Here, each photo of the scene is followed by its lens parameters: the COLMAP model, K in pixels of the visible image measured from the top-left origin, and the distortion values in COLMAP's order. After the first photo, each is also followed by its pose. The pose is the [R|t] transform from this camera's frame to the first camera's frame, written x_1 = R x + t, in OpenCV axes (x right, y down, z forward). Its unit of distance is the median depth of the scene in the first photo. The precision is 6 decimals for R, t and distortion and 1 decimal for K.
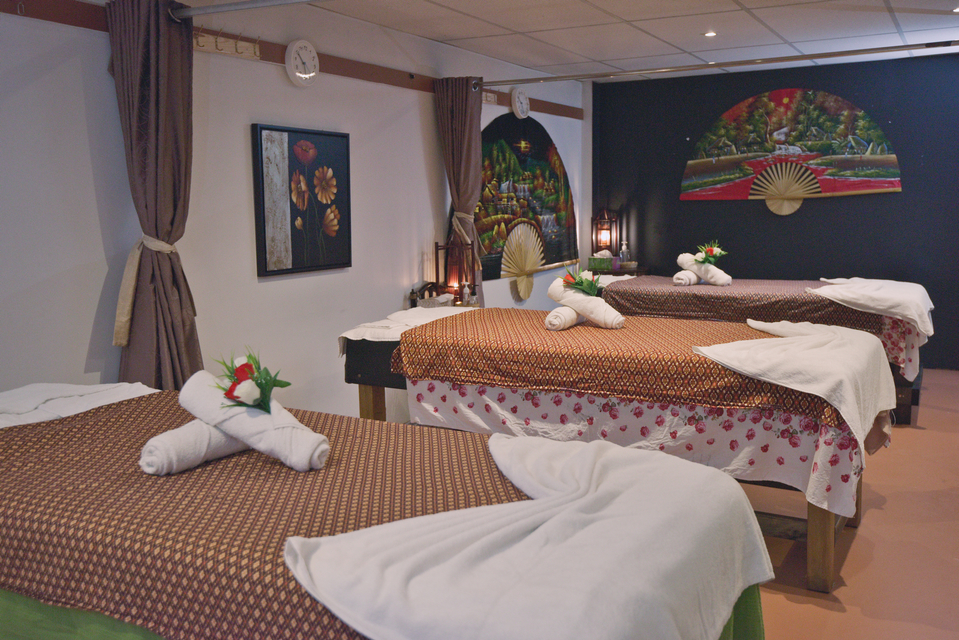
lens RADIAL K [[969.9, 0, 477.2], [0, 969.9, 319.5], [0, 0, 1]] dist [0.078800, 0.000000]
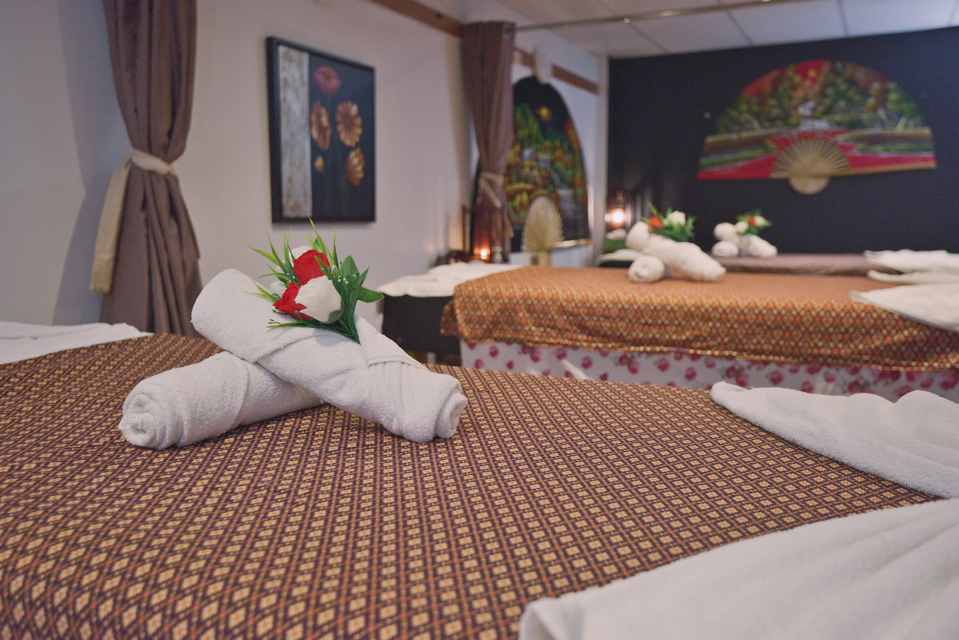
lens RADIAL K [[870.4, 0, 481.3], [0, 870.4, 315.7], [0, 0, 1]] dist [0.060246, -0.003735]
pose [[0.998832, 0.004781, 0.048085, -0.082364], [-0.004153, 0.999905, -0.013145, 0.044303], [-0.048144, 0.012930, 0.998757, 0.246773]]
